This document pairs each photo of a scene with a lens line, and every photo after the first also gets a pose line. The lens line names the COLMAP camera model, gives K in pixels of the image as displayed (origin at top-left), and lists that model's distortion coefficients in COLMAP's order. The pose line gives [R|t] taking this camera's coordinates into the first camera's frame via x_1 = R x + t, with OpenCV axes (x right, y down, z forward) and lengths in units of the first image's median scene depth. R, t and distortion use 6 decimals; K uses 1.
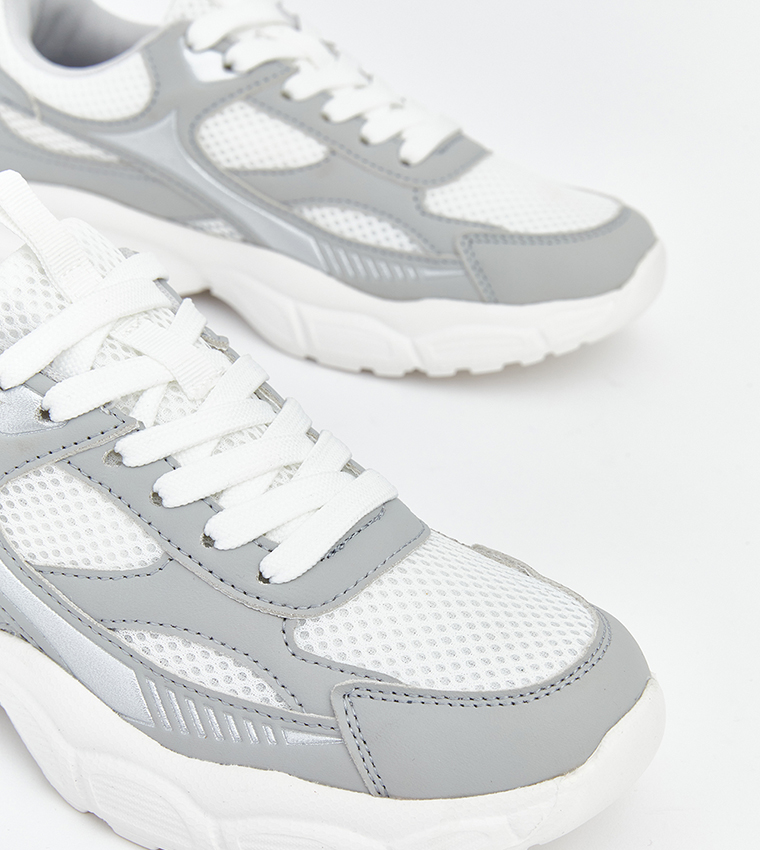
lens RADIAL K [[2317.5, 0, 380.0], [0, 2317.5, 424.9], [0, 0, 1]] dist [-0.126679, 0.000000]
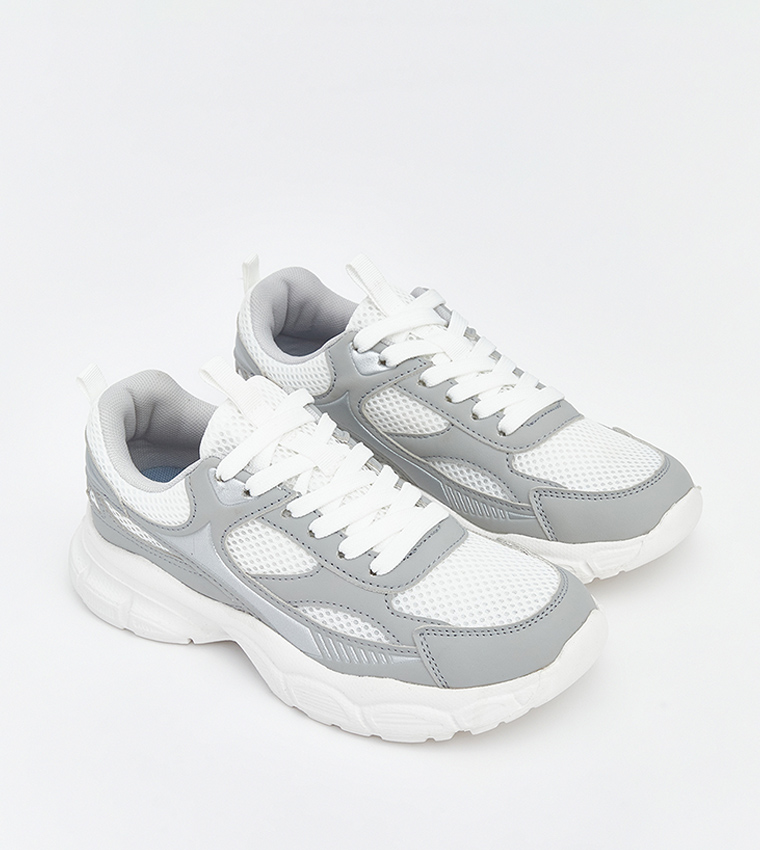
lens RADIAL K [[1661.1, 0, 379.4], [0, 1661.1, 425.4], [0, 0, 1]] dist [-0.031000, 0.000000]
pose [[0.988462, -0.097303, -0.116084, 0.117513], [0.100605, 0.994662, 0.022923, -0.078364], [0.113234, -0.034338, 0.992975, -0.292669]]
